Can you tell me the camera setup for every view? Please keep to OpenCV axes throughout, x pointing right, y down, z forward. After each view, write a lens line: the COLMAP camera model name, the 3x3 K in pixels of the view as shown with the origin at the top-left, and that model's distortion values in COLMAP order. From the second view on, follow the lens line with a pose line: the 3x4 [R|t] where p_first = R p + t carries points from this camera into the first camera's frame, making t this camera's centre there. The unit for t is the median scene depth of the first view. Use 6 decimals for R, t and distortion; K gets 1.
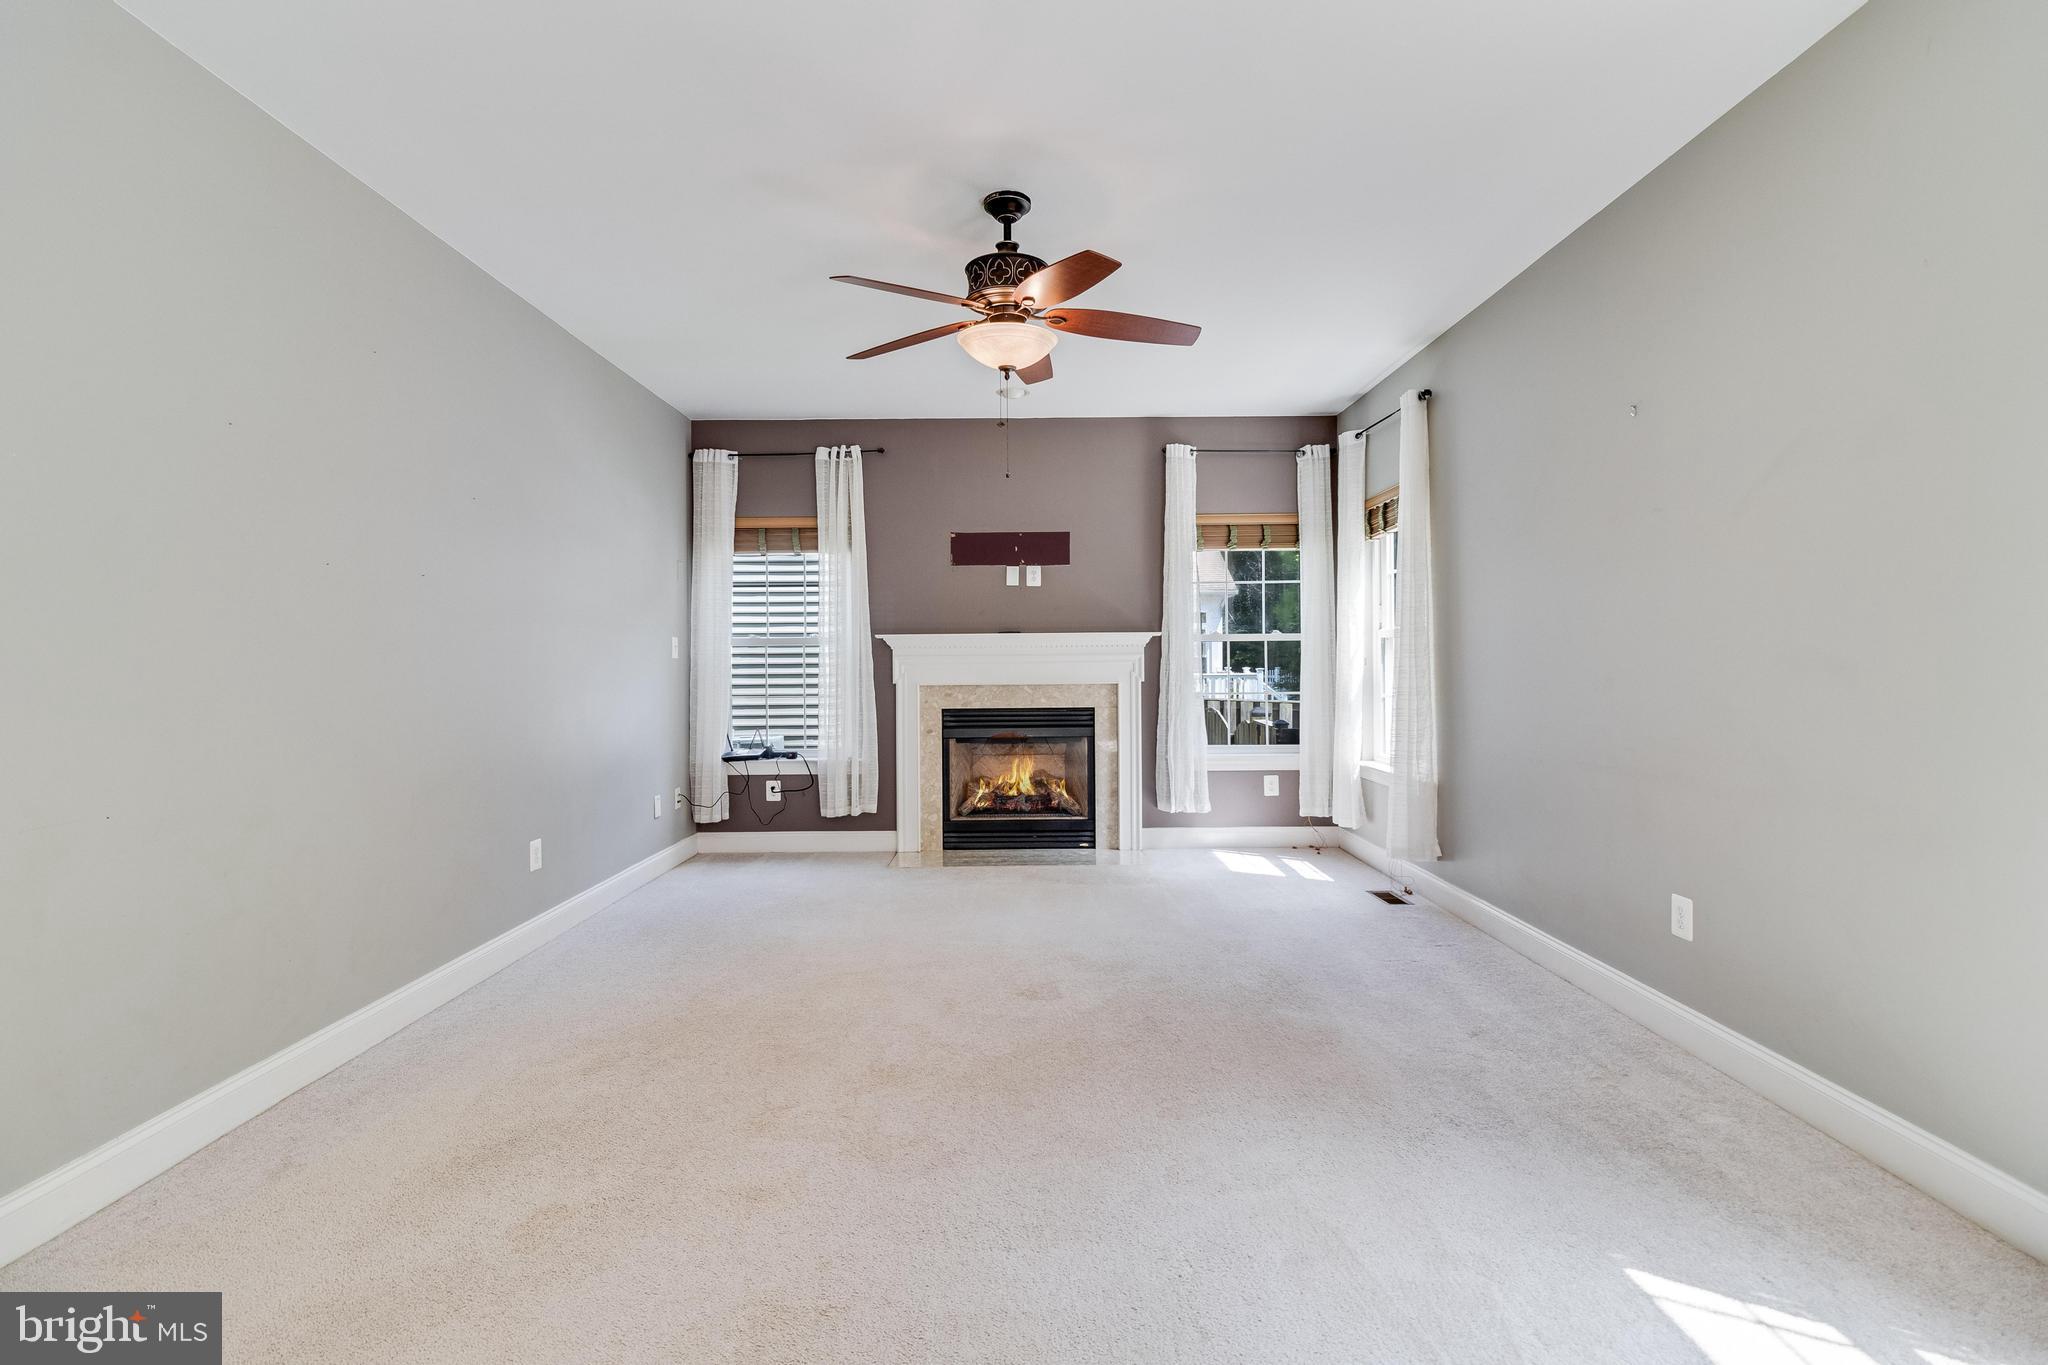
lens RADIAL K [[940.9, 0, 1029.6], [0, 940.9, 666.5], [0, 0, 1]] dist [0.002777, 0.000391]
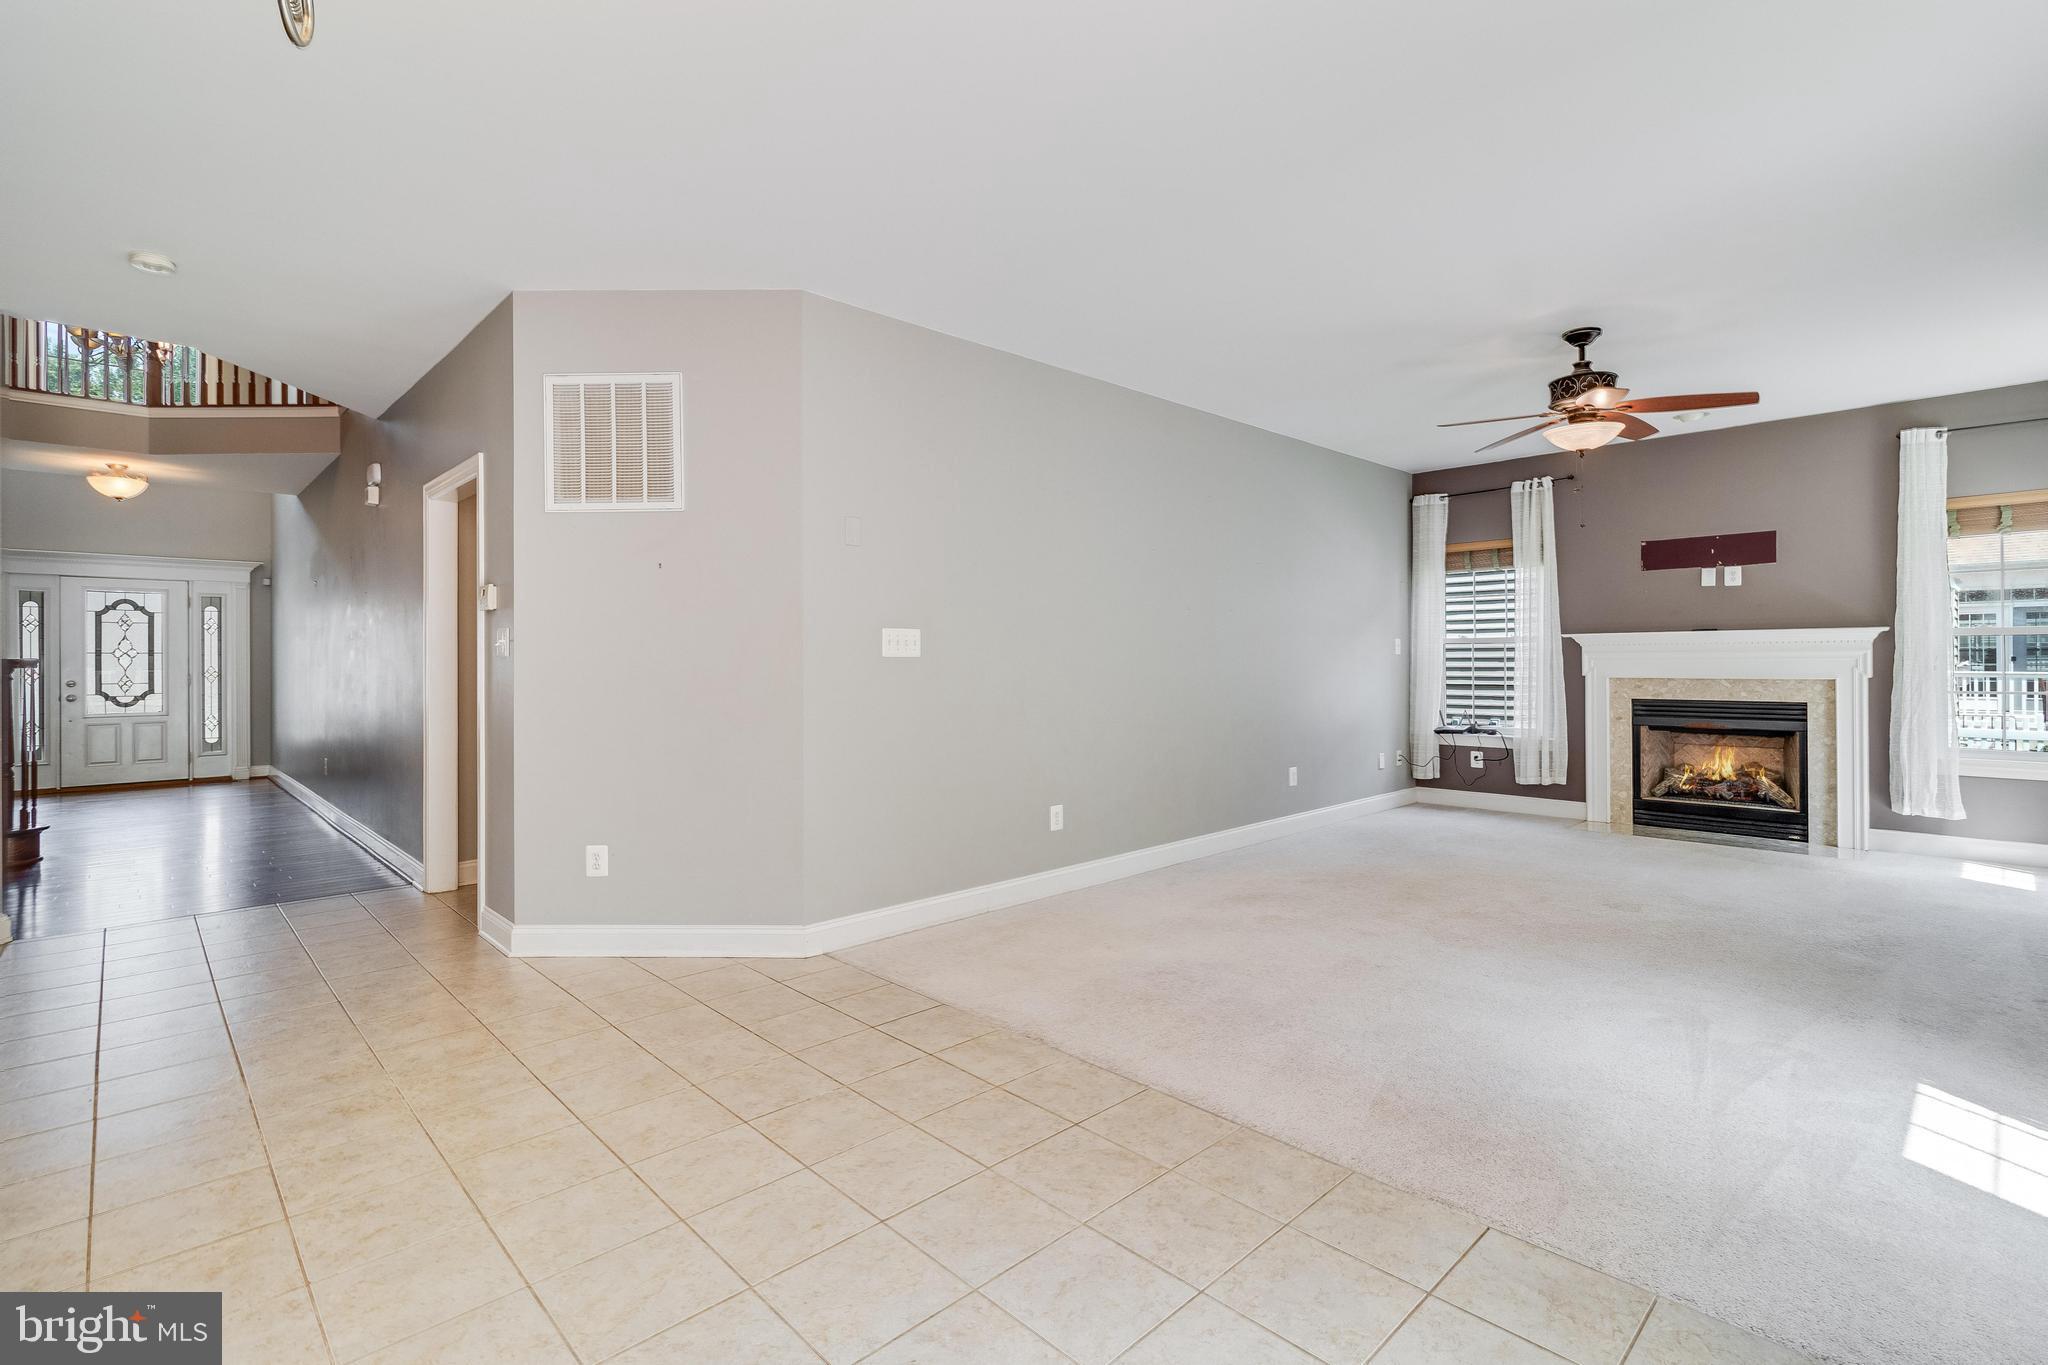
lens RADIAL K [[940.9, 0, 1028.5], [0, 940.9, 656.1], [0, 0, 1]] dist [0.002777, 0.000391]
pose [[0.690691, 0.000625, -0.723149, 0.226024], [-0.001503, 0.999999, -0.000571, -0.004343], [0.723148, 0.001482, 0.690692, -0.305011]]
